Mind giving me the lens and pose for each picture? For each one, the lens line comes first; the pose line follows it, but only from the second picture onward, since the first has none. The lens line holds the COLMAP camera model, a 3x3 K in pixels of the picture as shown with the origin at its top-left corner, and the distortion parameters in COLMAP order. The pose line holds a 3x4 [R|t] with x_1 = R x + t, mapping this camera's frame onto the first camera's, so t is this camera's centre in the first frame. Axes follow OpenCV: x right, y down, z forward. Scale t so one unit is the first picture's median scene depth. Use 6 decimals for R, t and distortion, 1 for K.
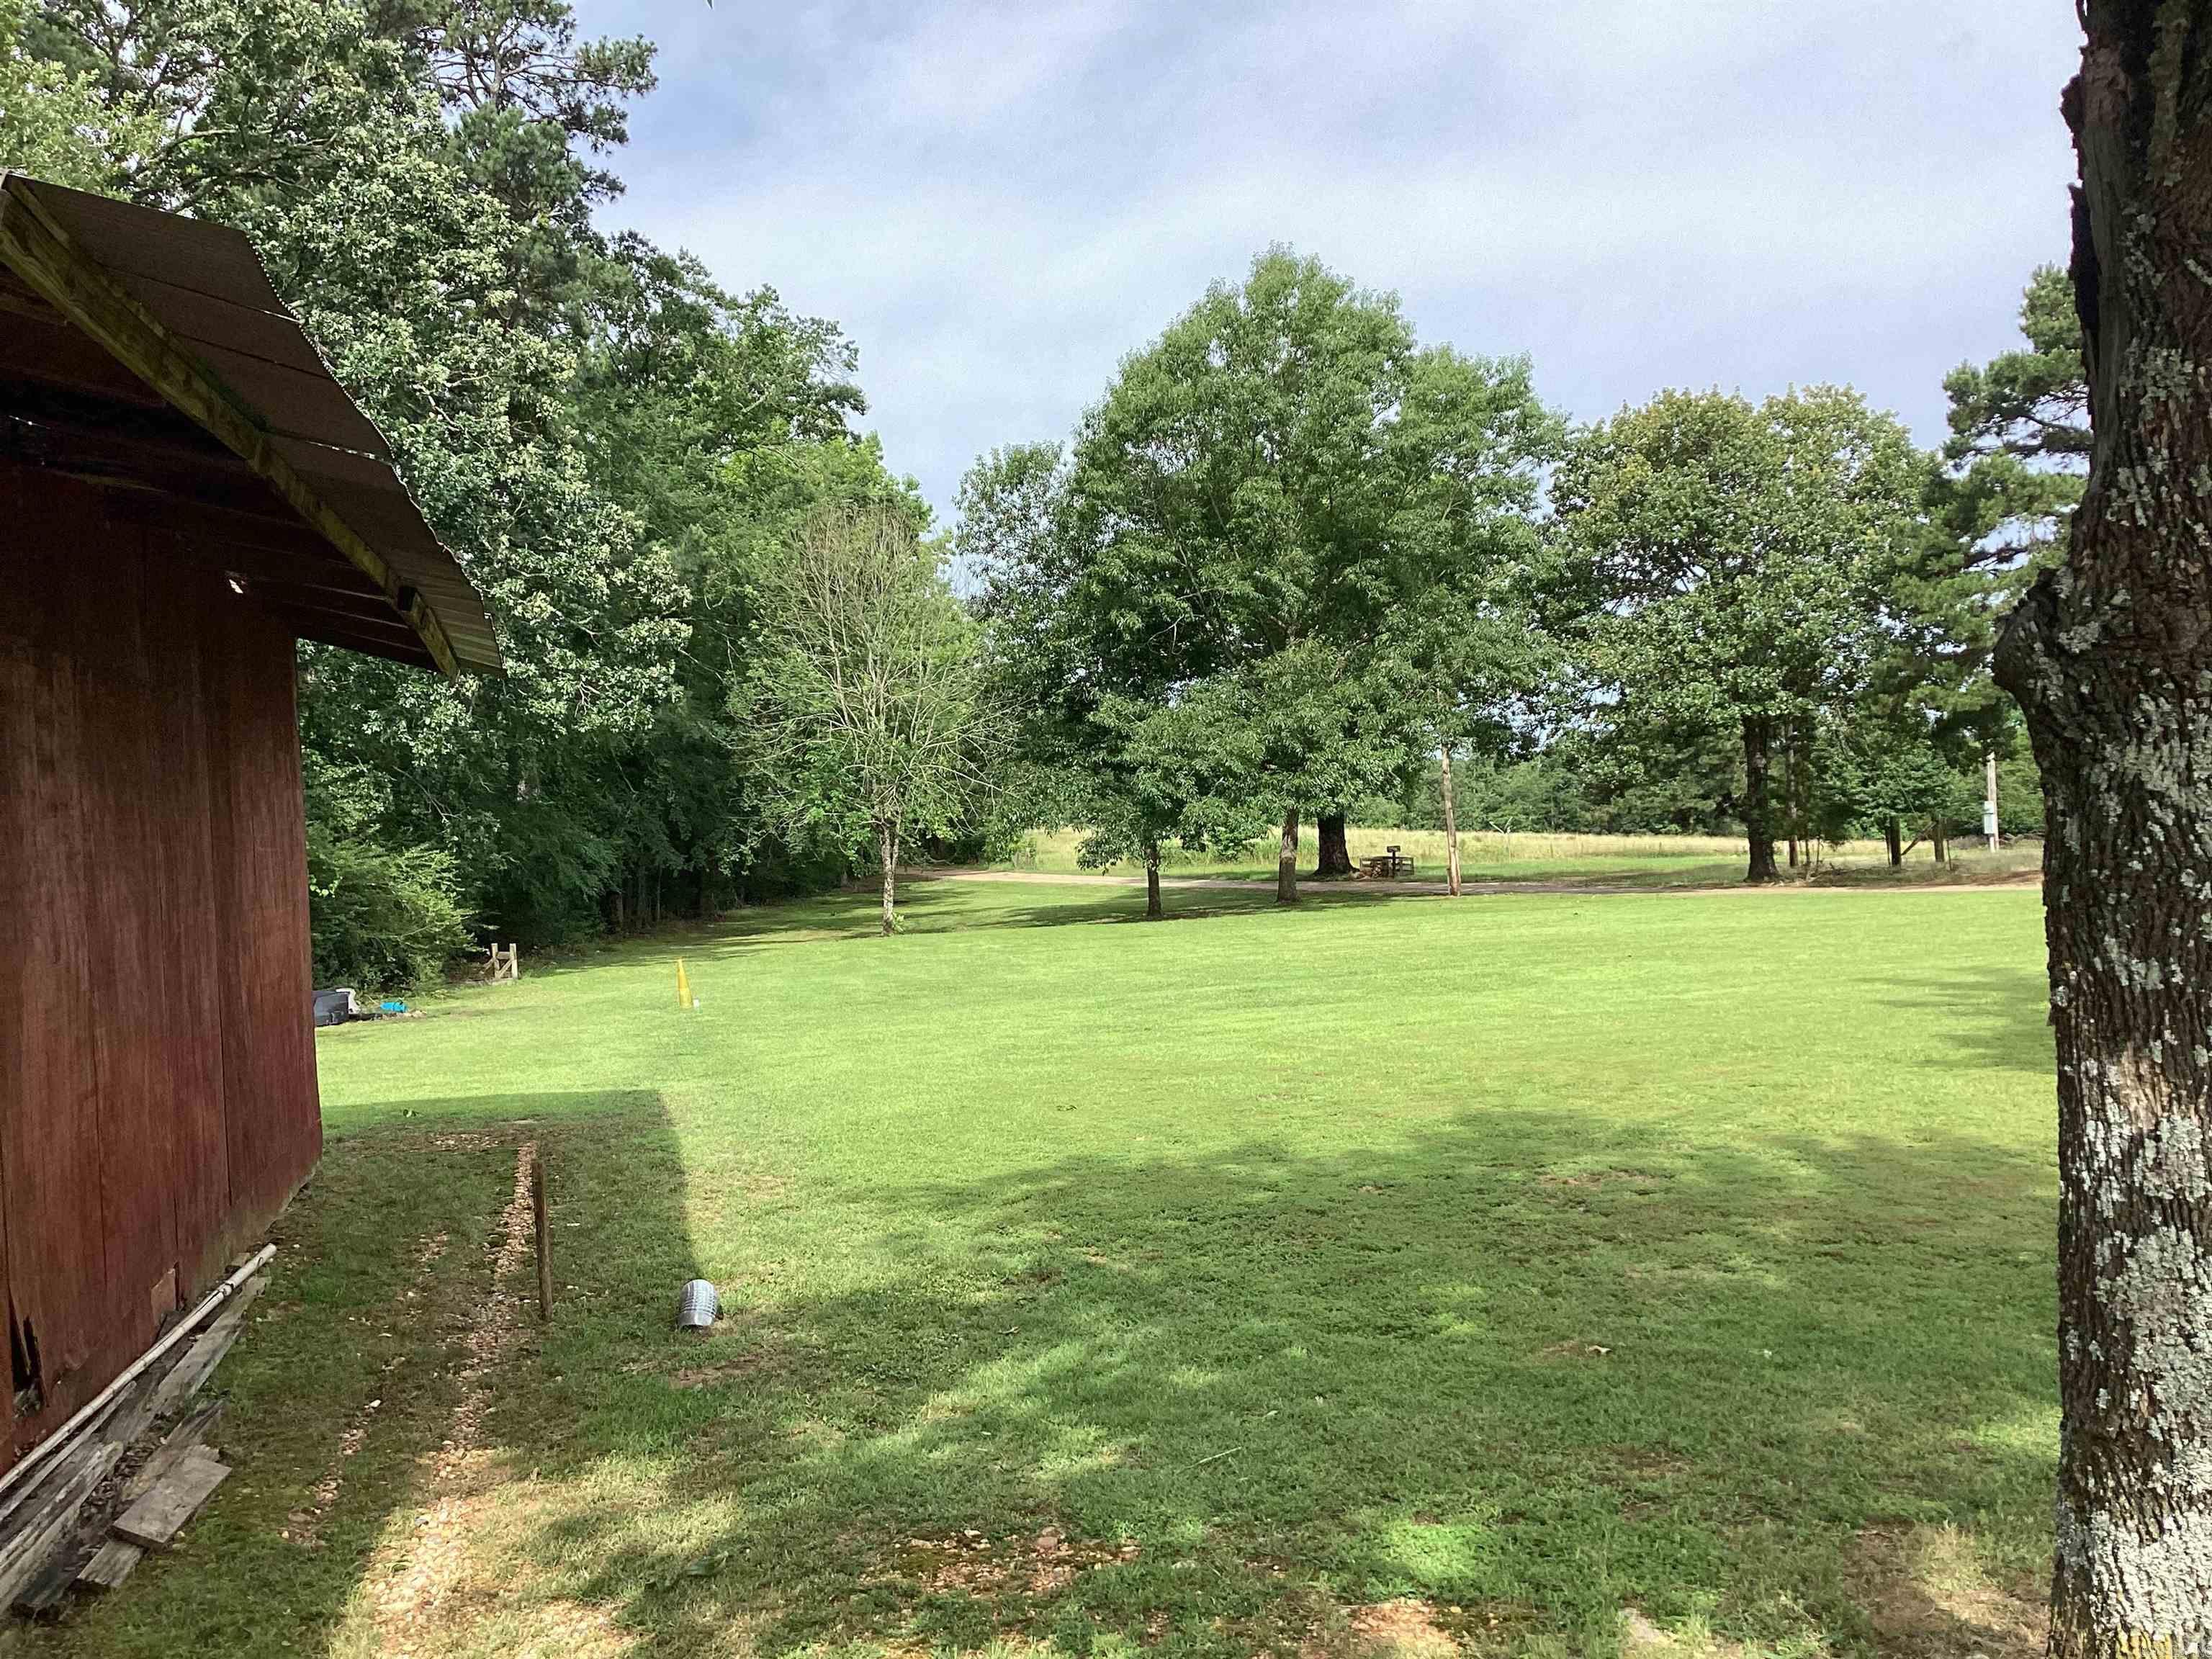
lens RADIAL K [[2007.5, 0, 1107.3], [0, 2007.5, 839.9], [0, 0, 1]] dist [0.013461, 0.000000]
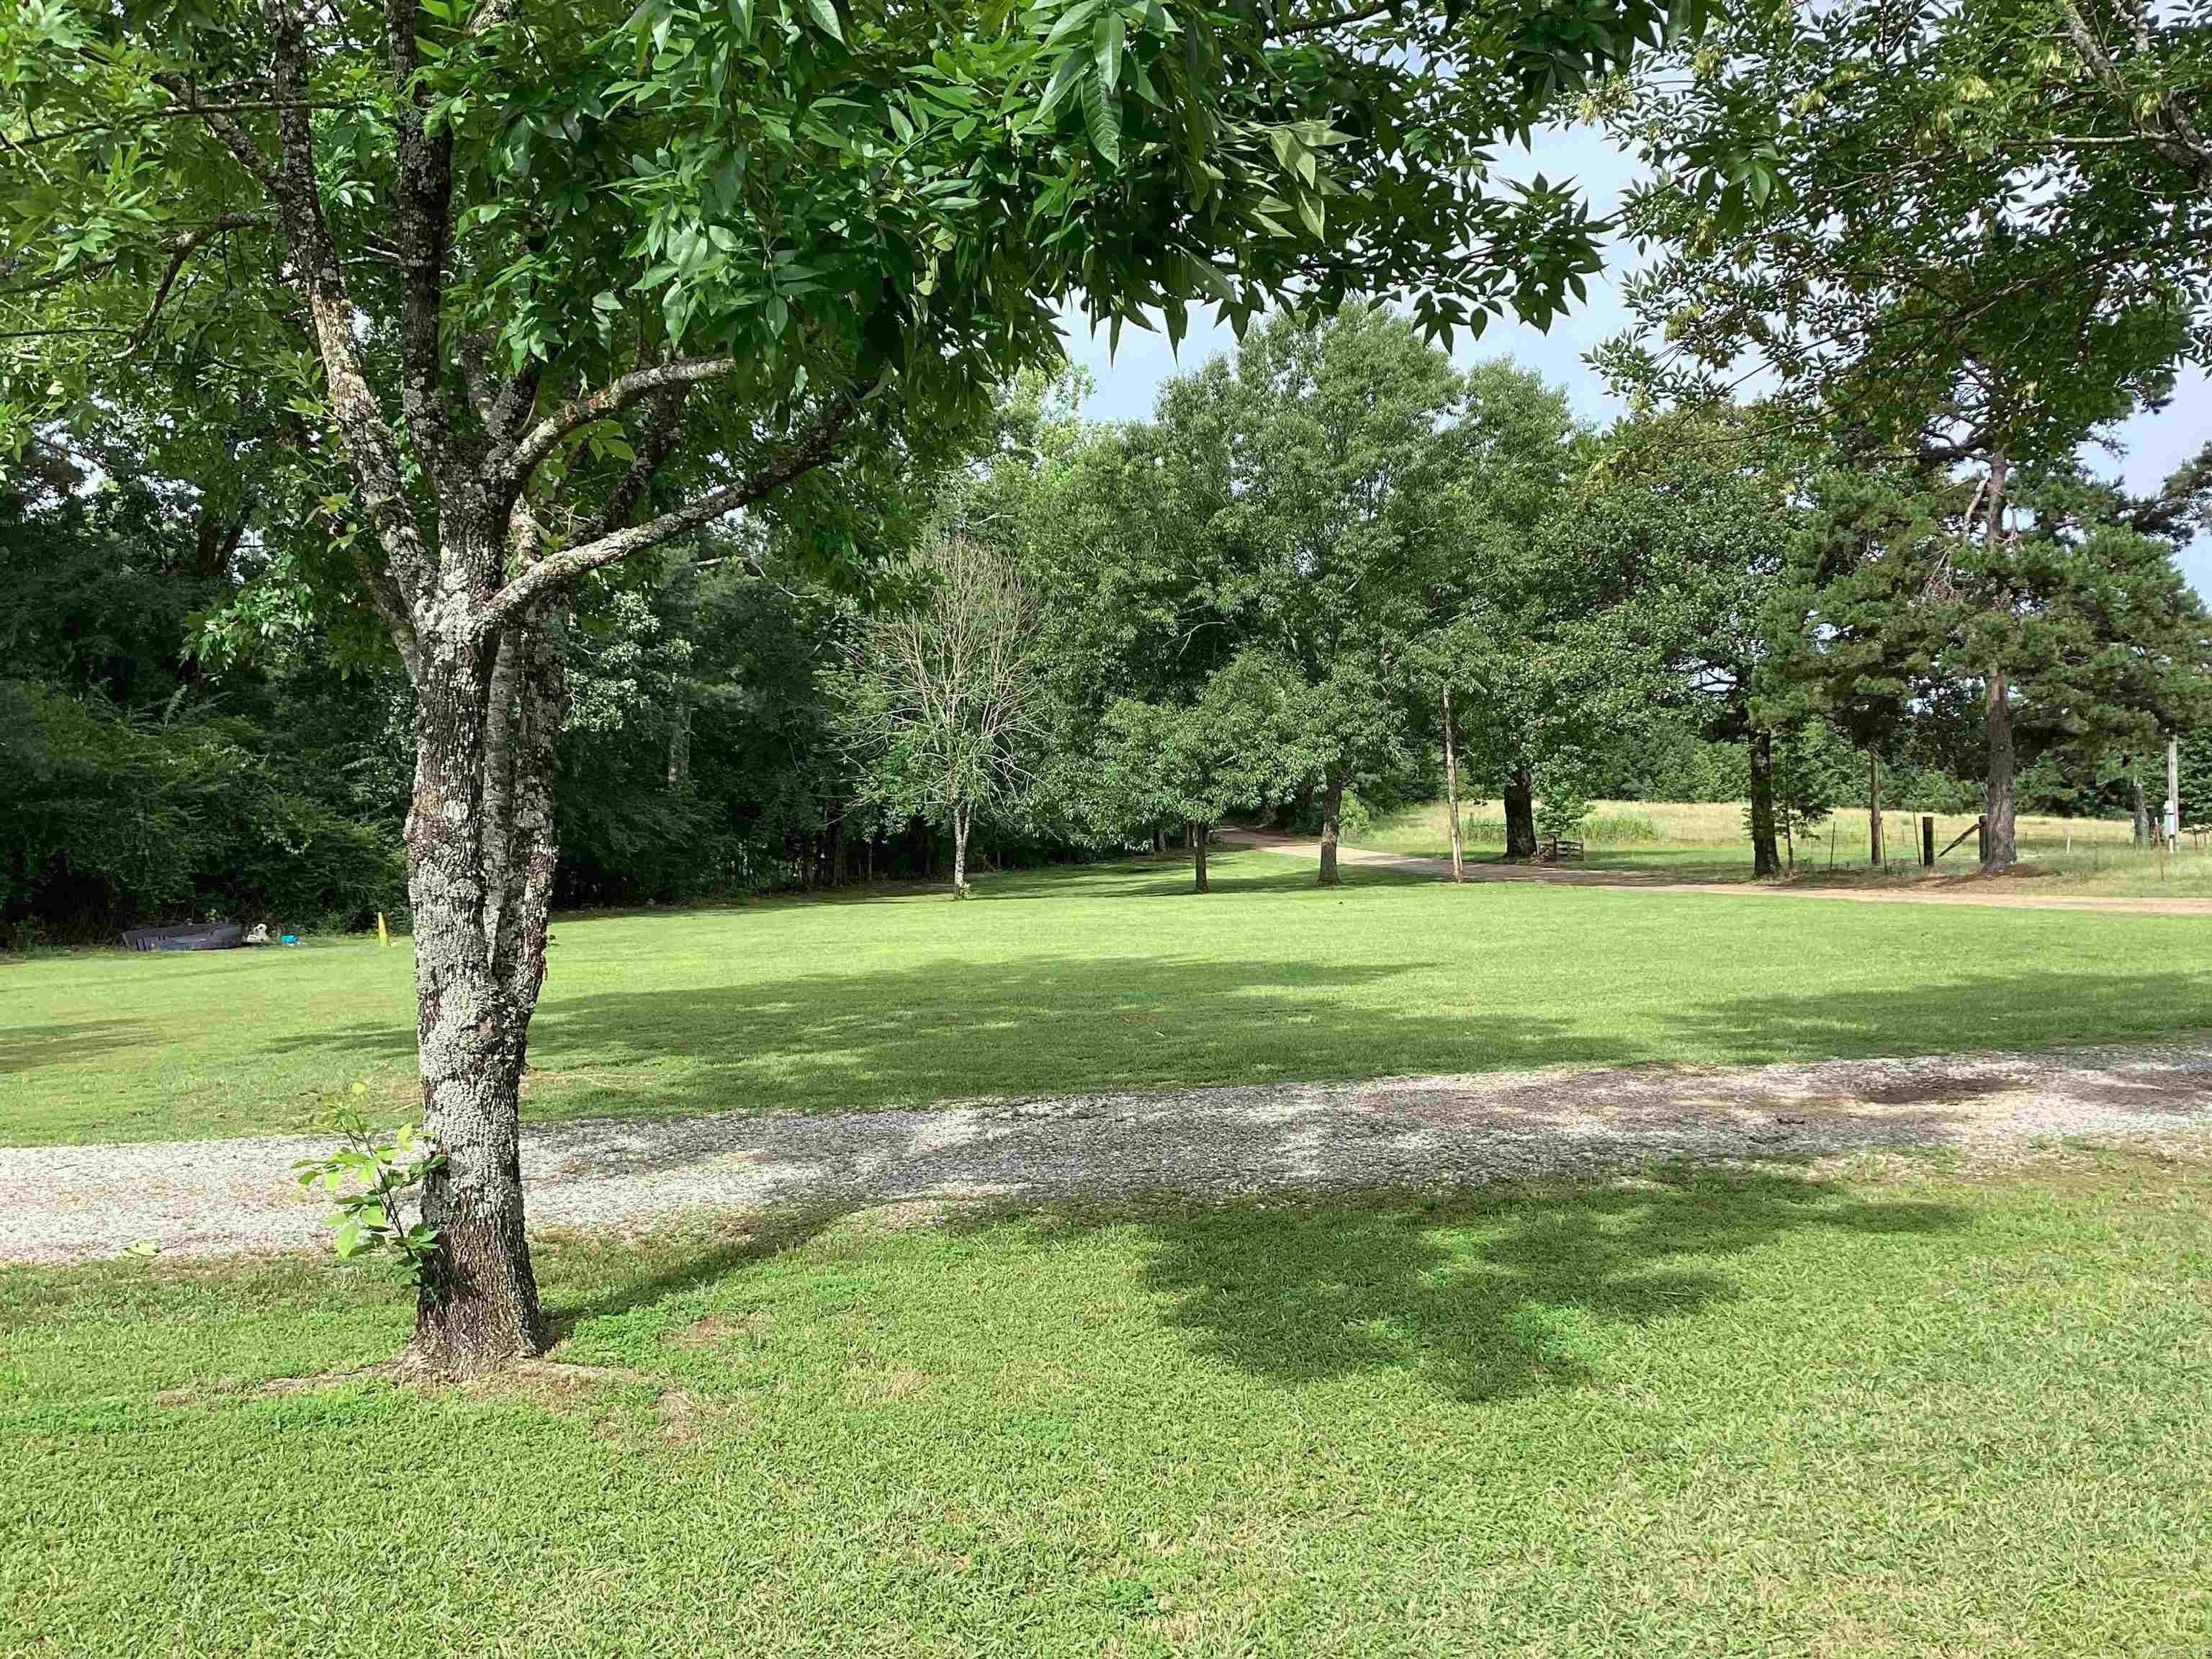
lens RADIAL K [[2007.5, 0, 1127.4], [0, 2007.5, 818.0], [0, 0, 1]] dist [0.013461, 0.000000]
pose [[0.950900, 0.024229, -0.308547, 0.330204], [-0.021602, 0.999695, 0.011930, -0.015192], [0.308742, -0.004679, 0.951134, -0.069912]]
